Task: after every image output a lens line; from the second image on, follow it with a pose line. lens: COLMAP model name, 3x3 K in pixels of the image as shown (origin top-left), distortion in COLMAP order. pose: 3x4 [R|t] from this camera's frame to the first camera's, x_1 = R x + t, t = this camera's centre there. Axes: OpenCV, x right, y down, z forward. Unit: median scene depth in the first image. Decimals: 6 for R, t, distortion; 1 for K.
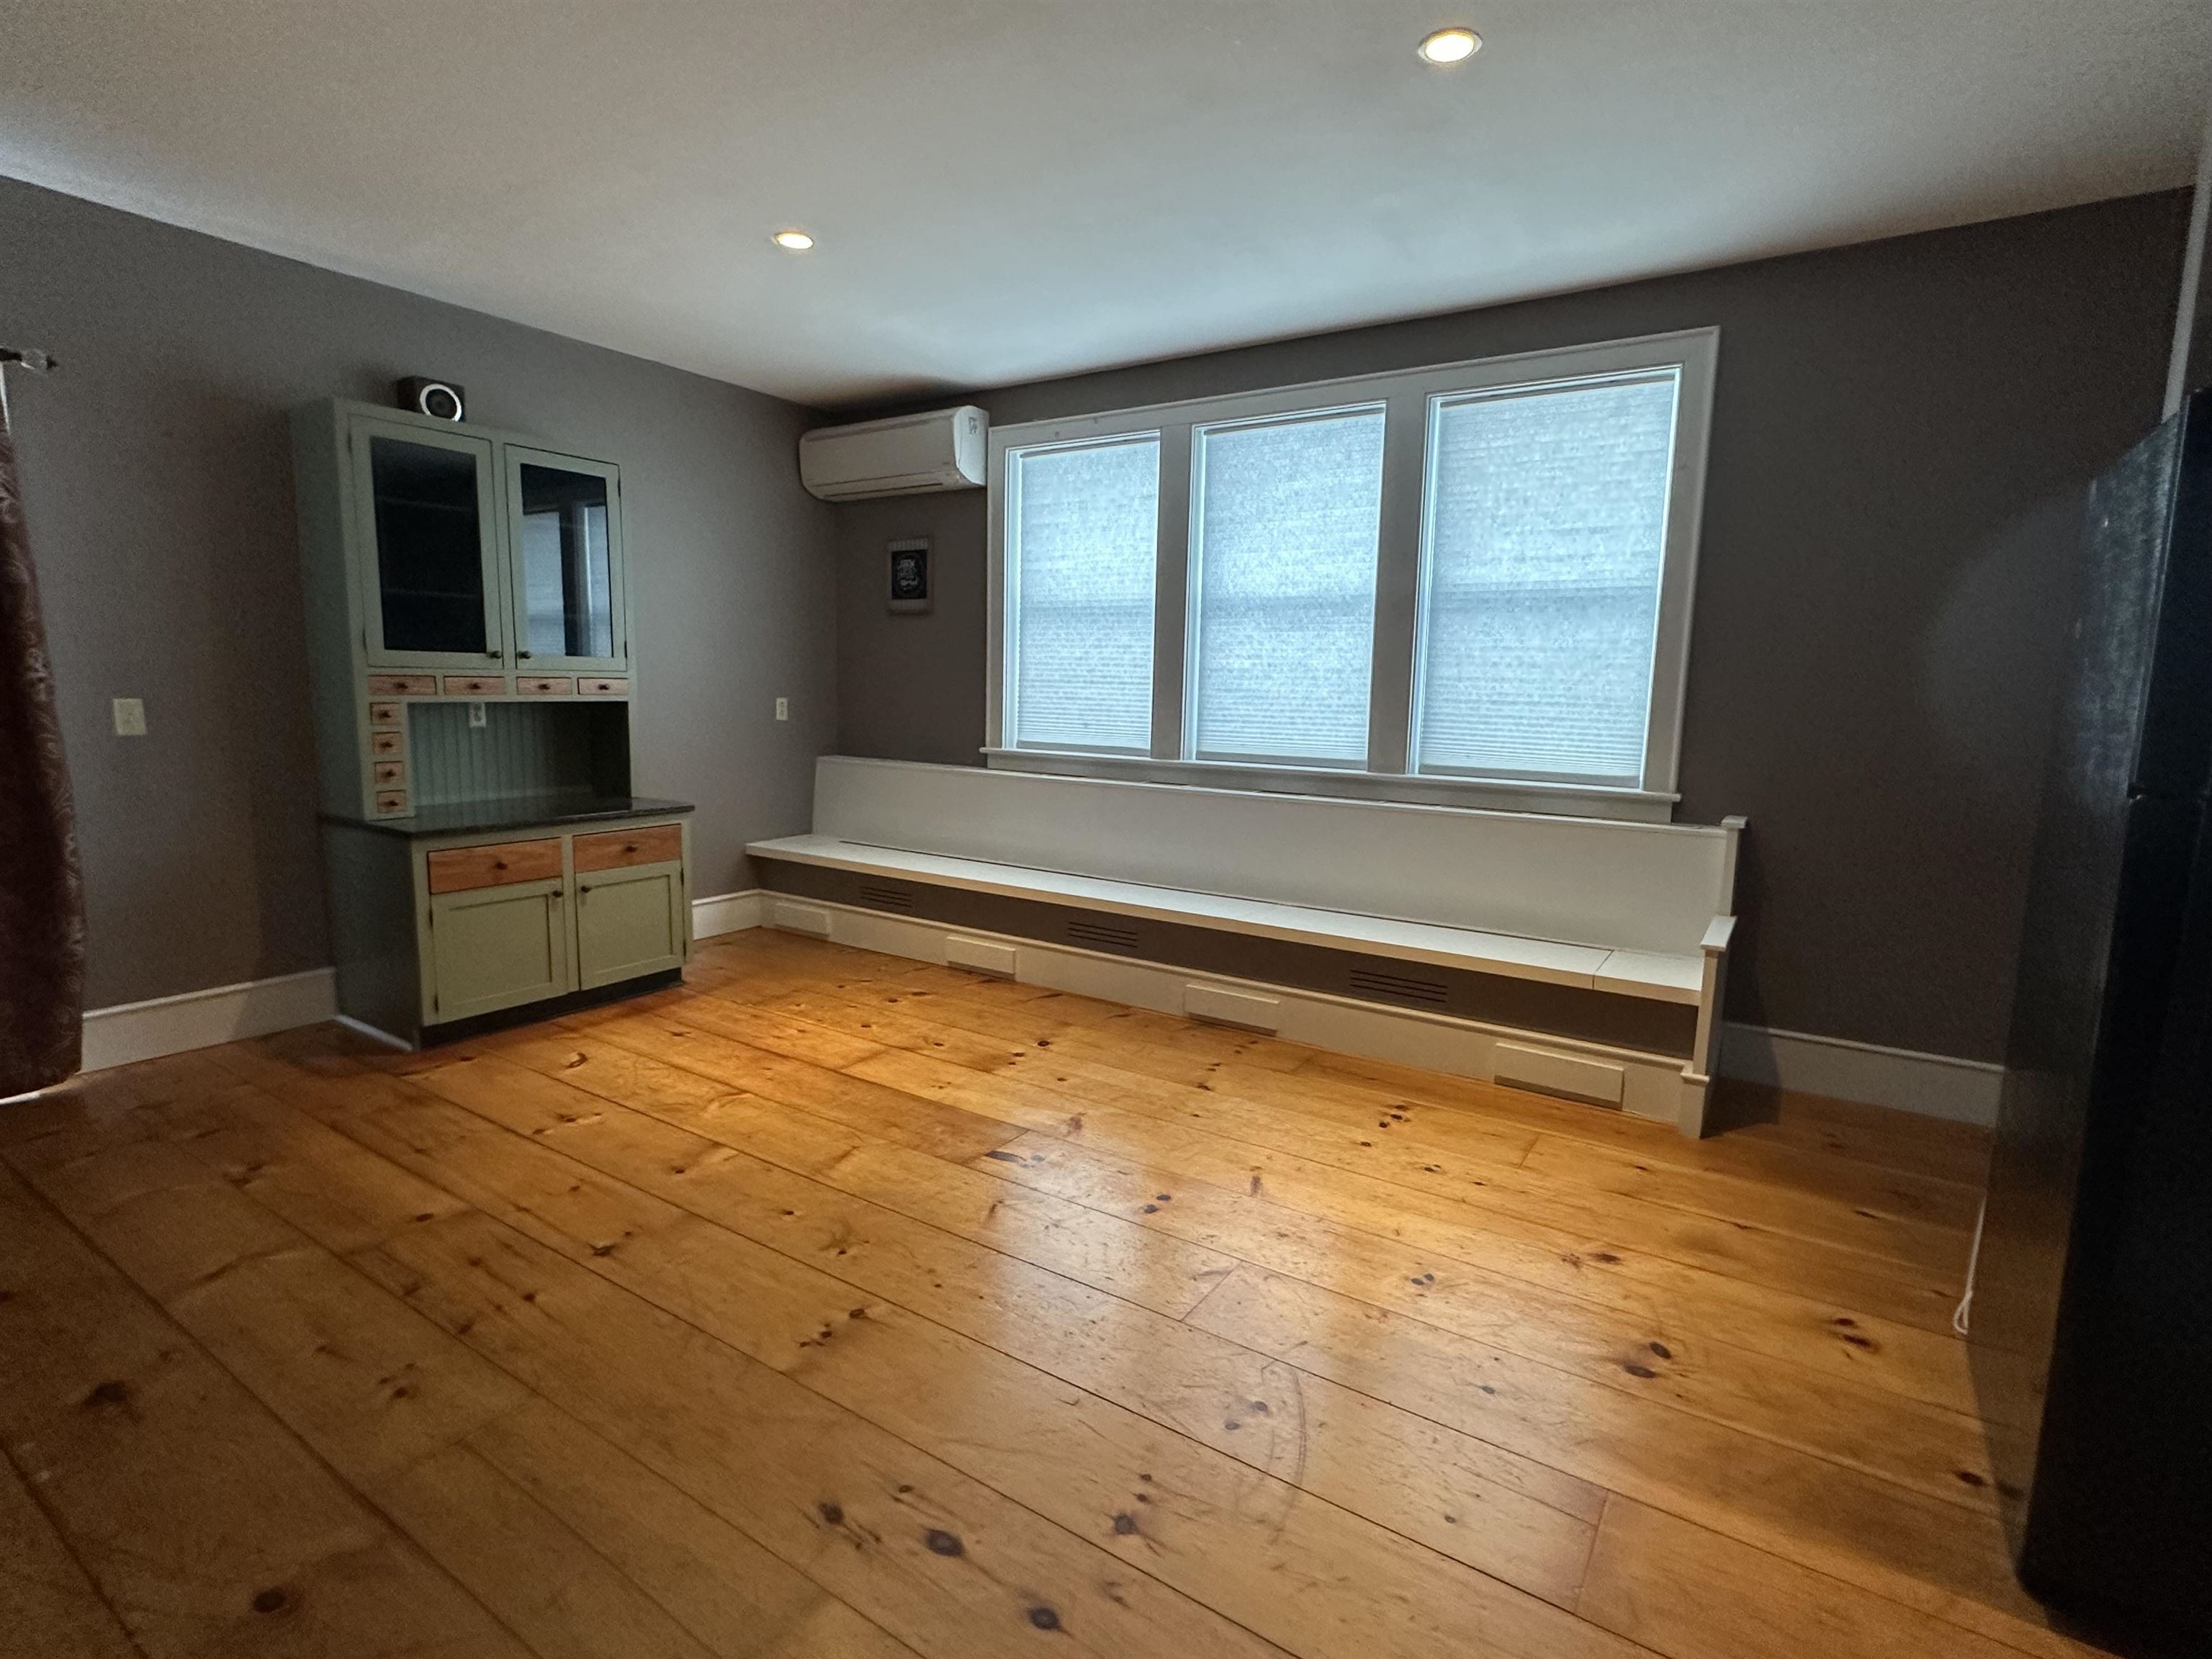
lens RADIAL K [[1076.4, 0, 1115.6], [0, 1076.4, 819.5], [0, 0, 1]] dist [-0.002223, -0.000533]
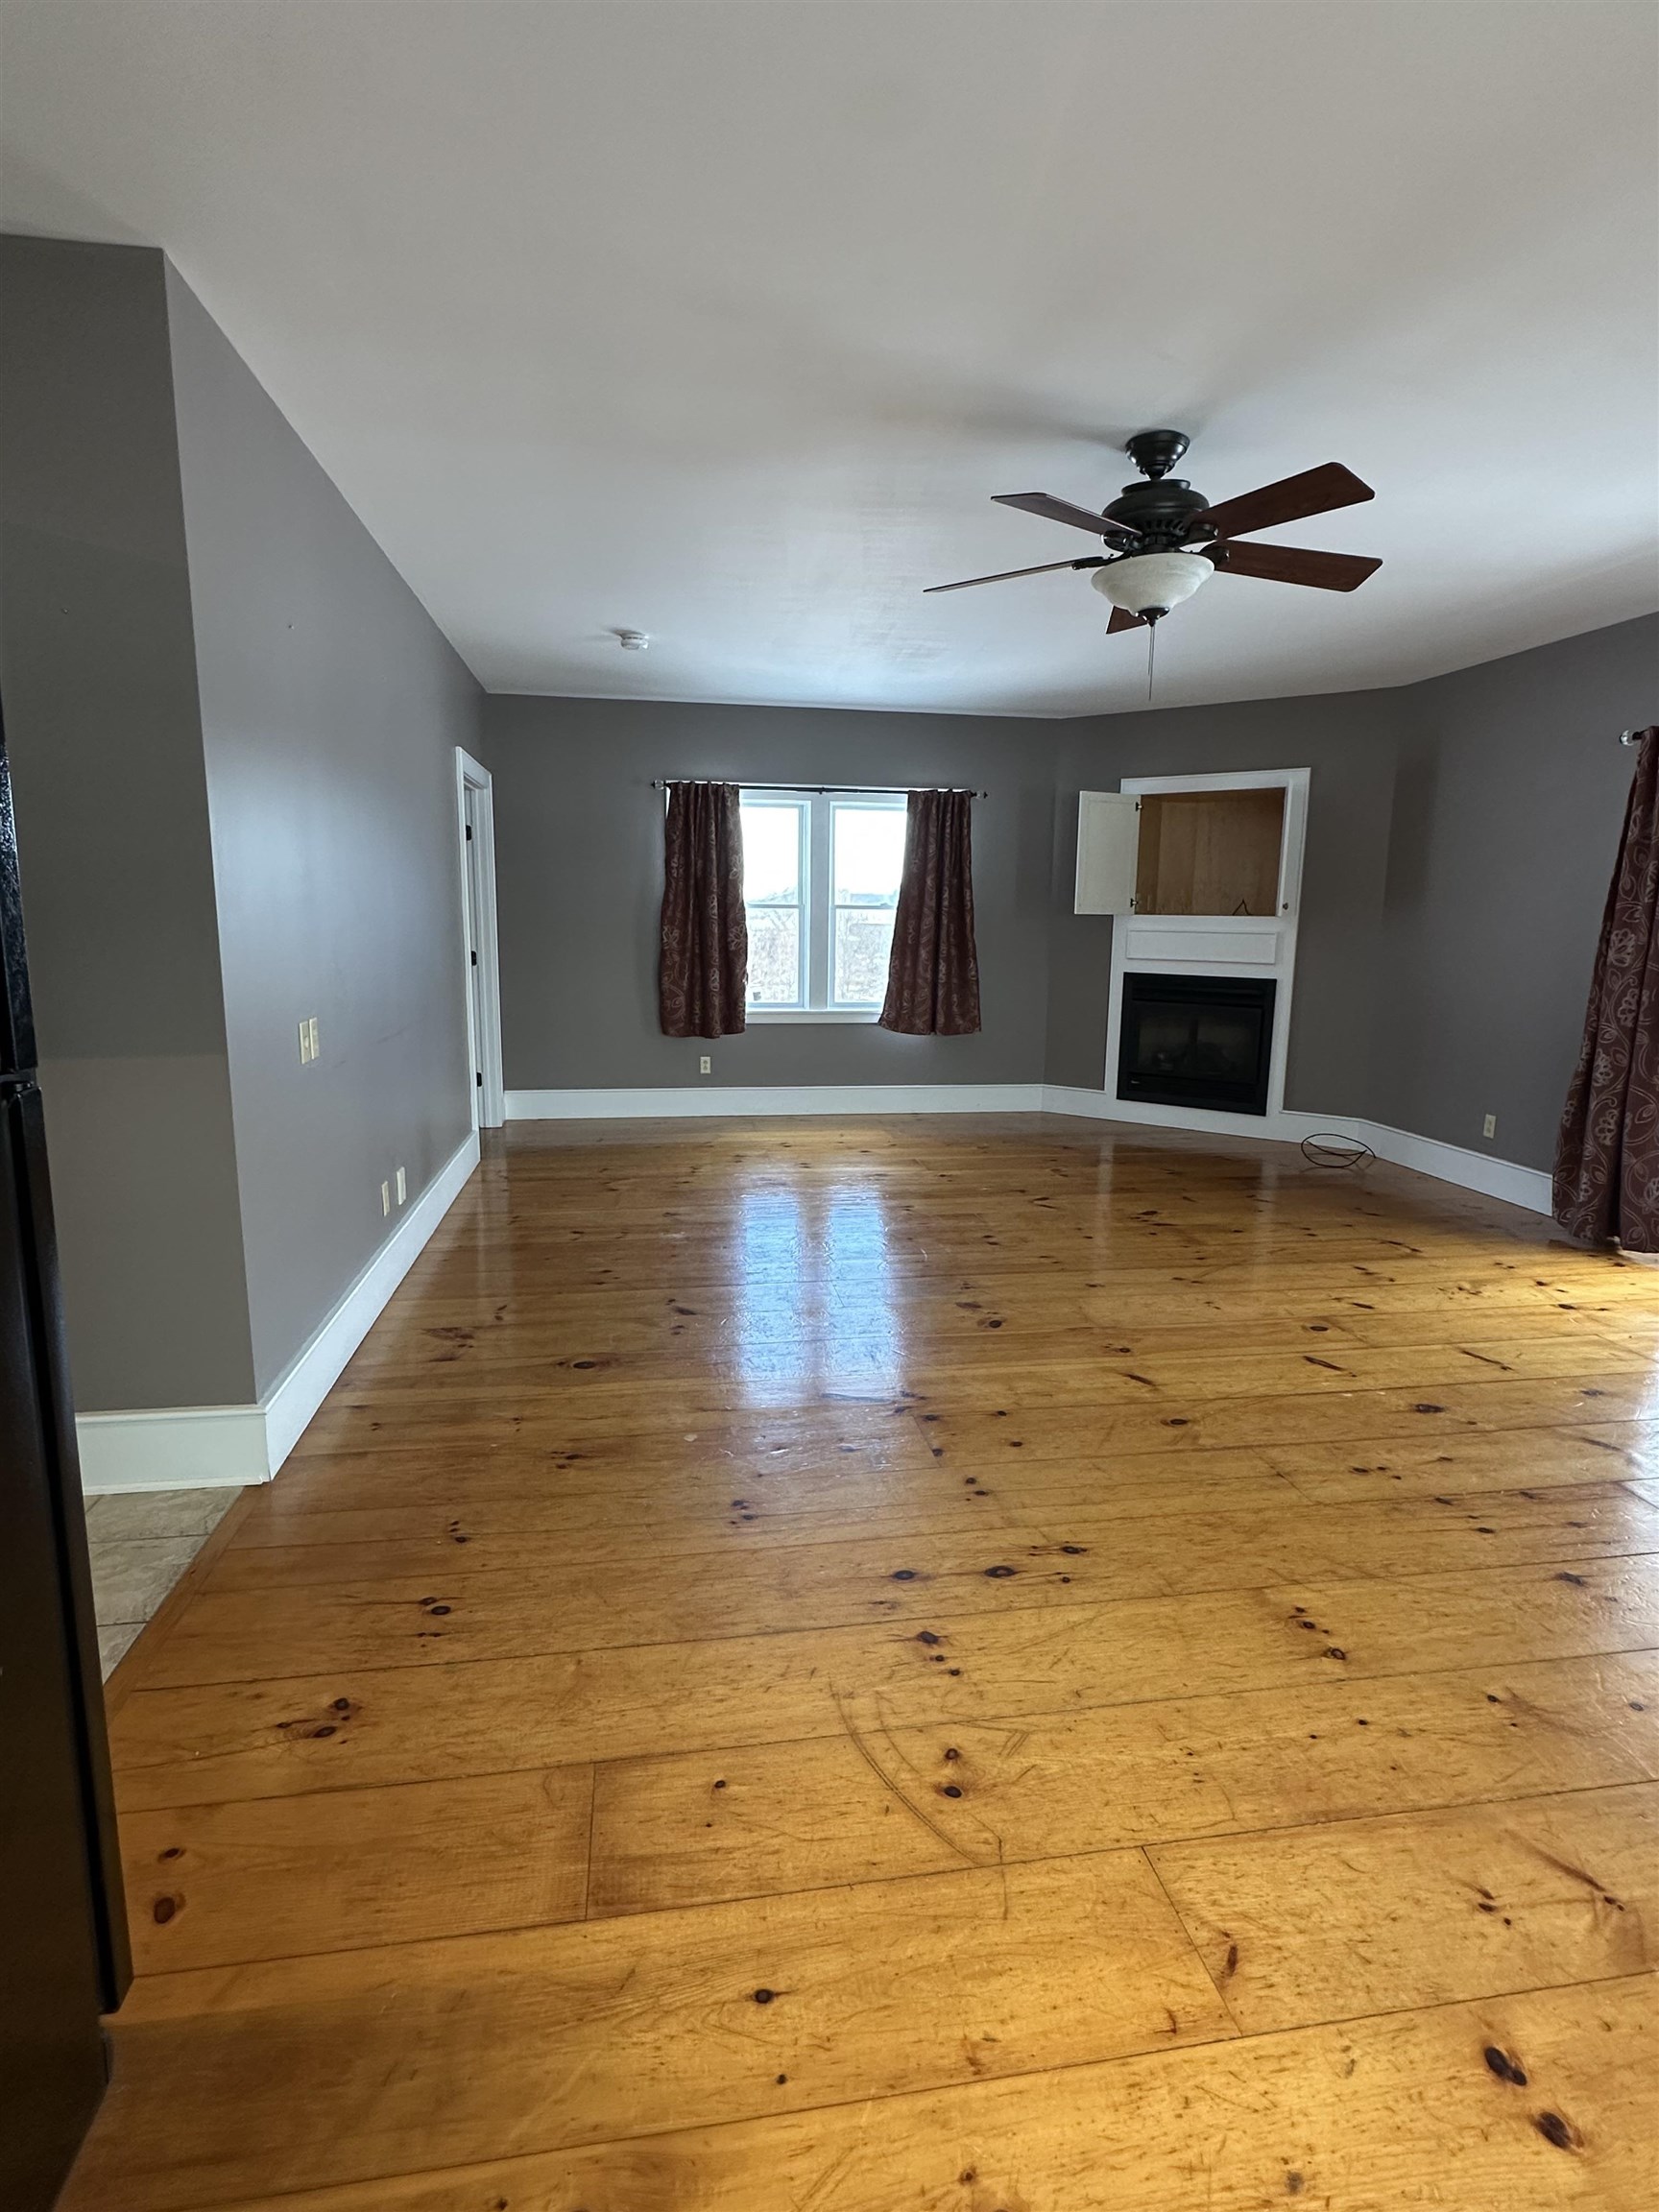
lens RADIAL K [[1076.4, 0, 818.5], [0, 1076.4, 1097.5], [0, 0, 1]] dist [-0.002223, -0.000533]
pose [[-0.736127, 0.083850, -0.671629, 0.379466], [-0.118063, 0.961177, 0.249399, -0.099571], [0.666467, 0.262884, -0.697649, 0.699706]]
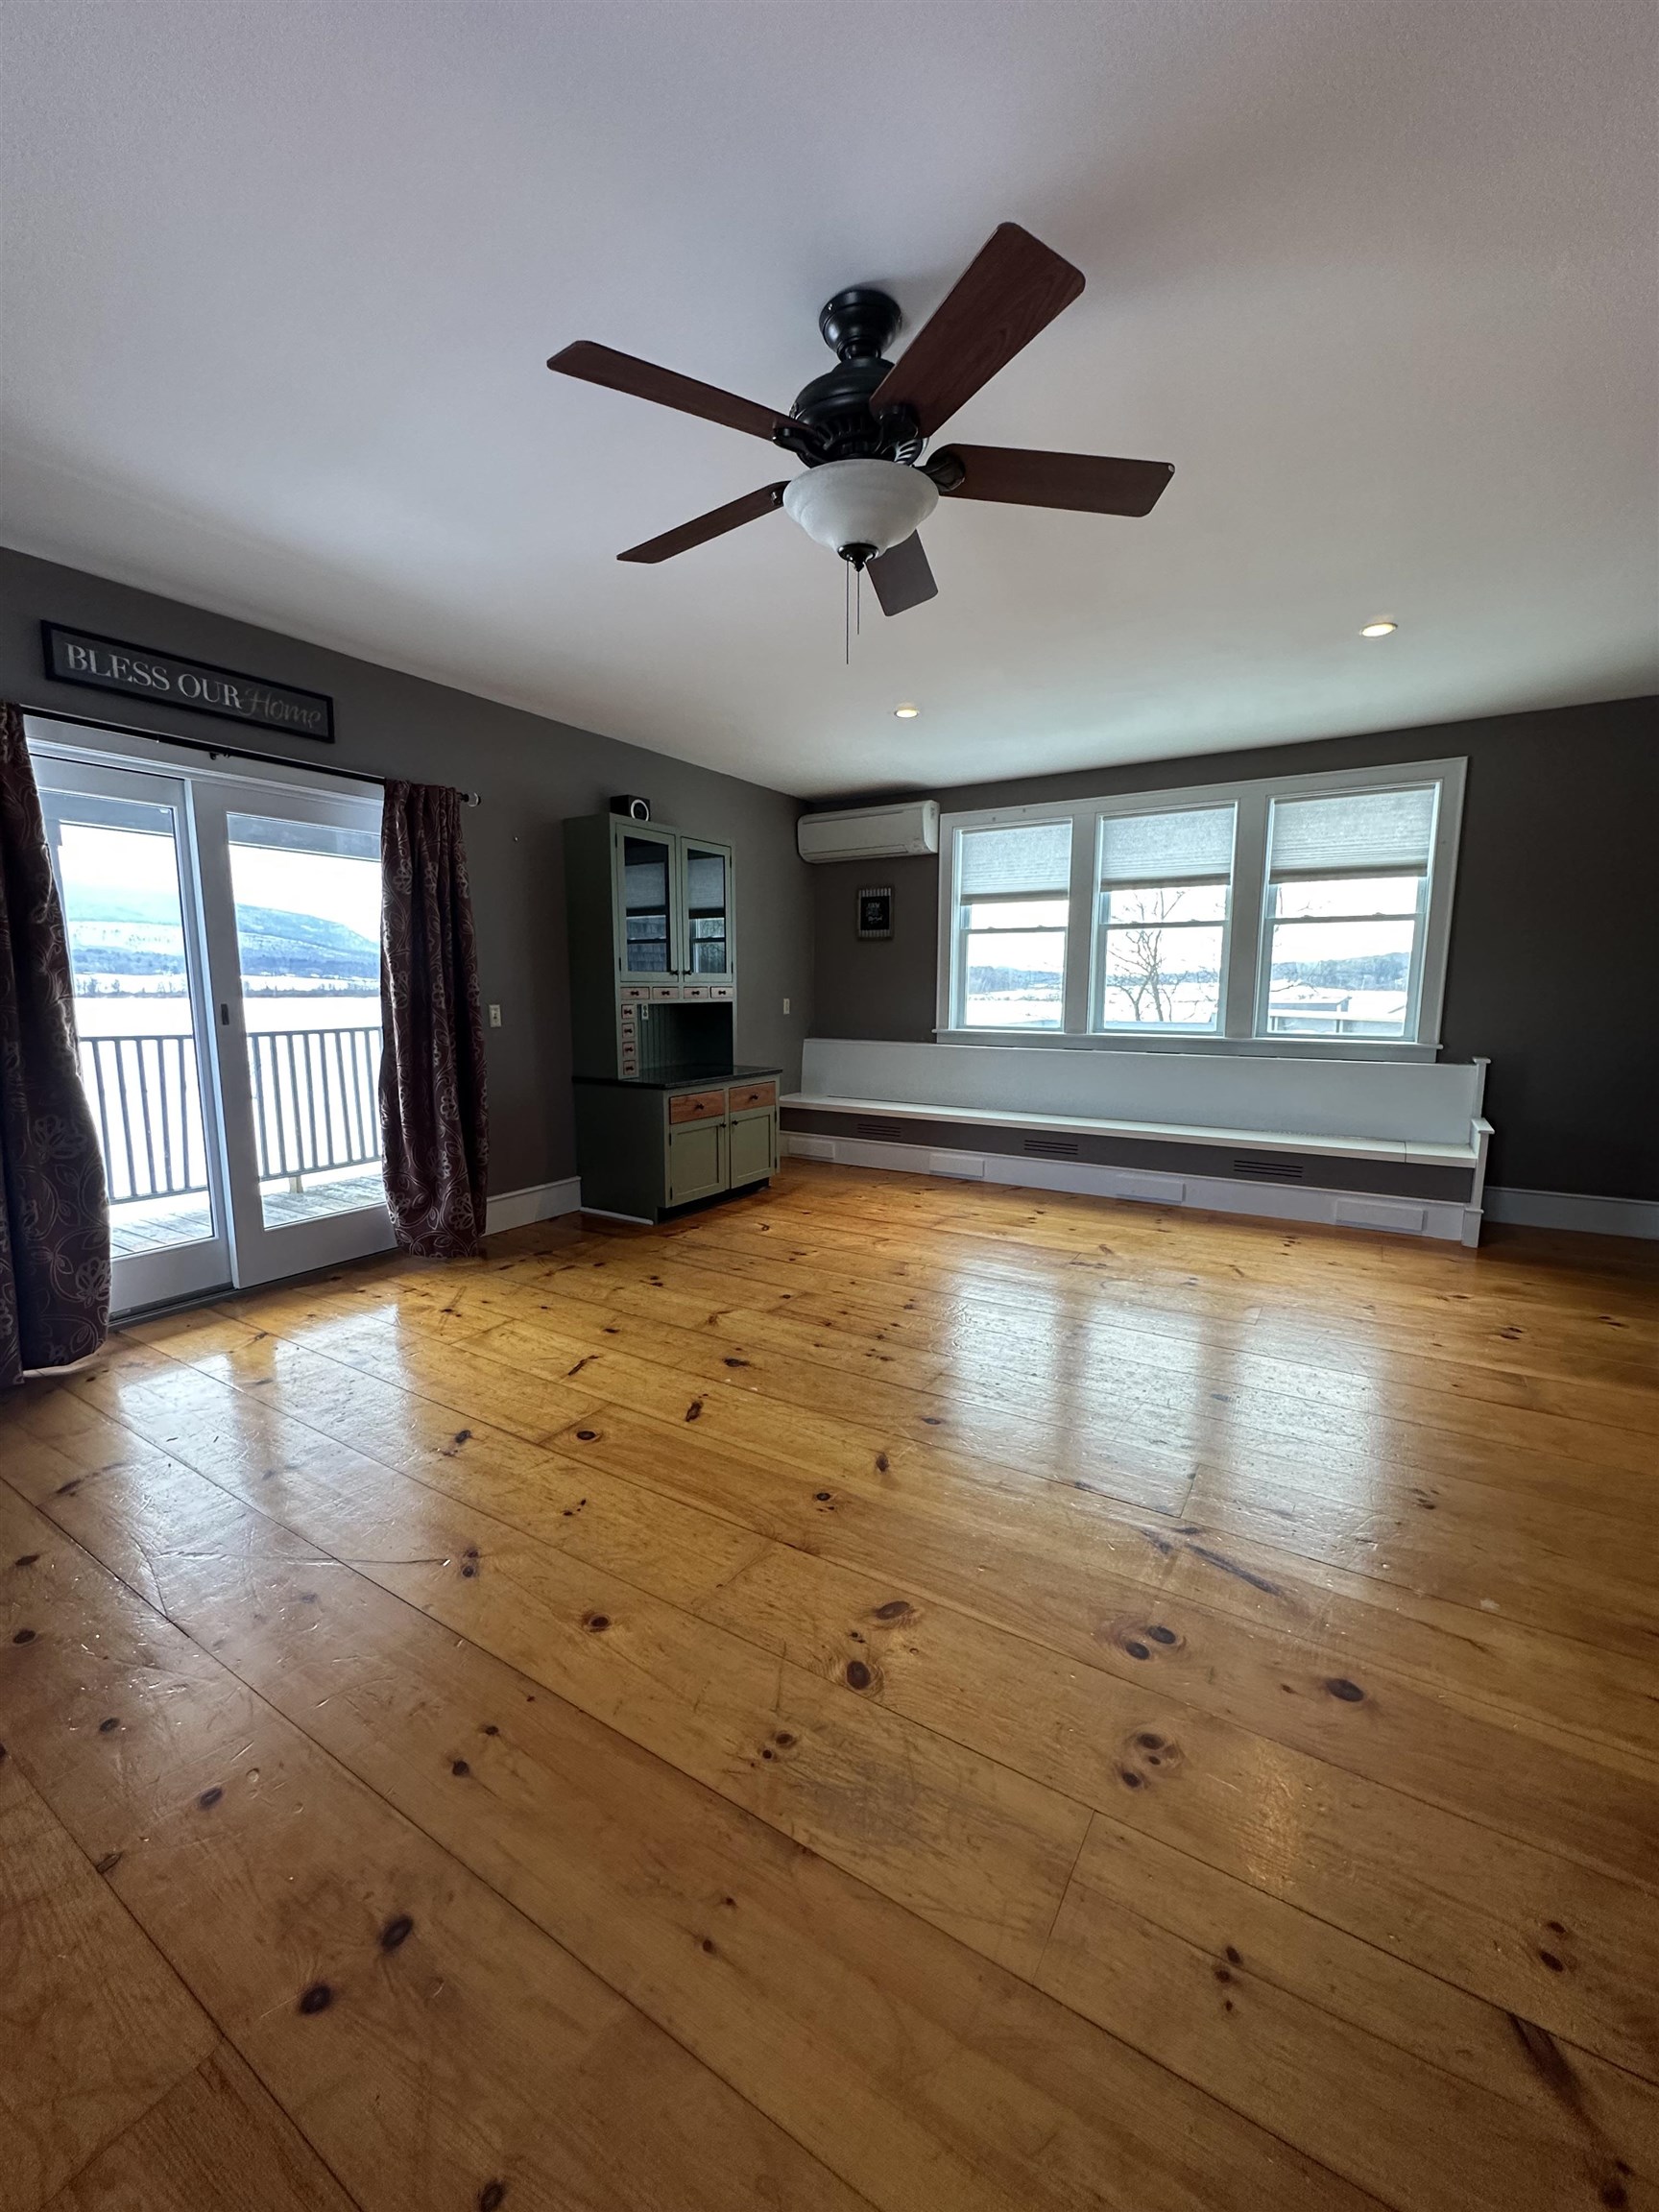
lens RADIAL K [[885.2, 0, 829.5], [0, 885.2, 1106.0], [0, 0, 1]] dist [-0.001127, 0.000248]
pose [[0.999516, -0.021137, 0.022841, -0.402930], [0.020961, 0.999749, 0.007936, 0.034661], [-0.023003, -0.007453, 0.999708, -0.292155]]
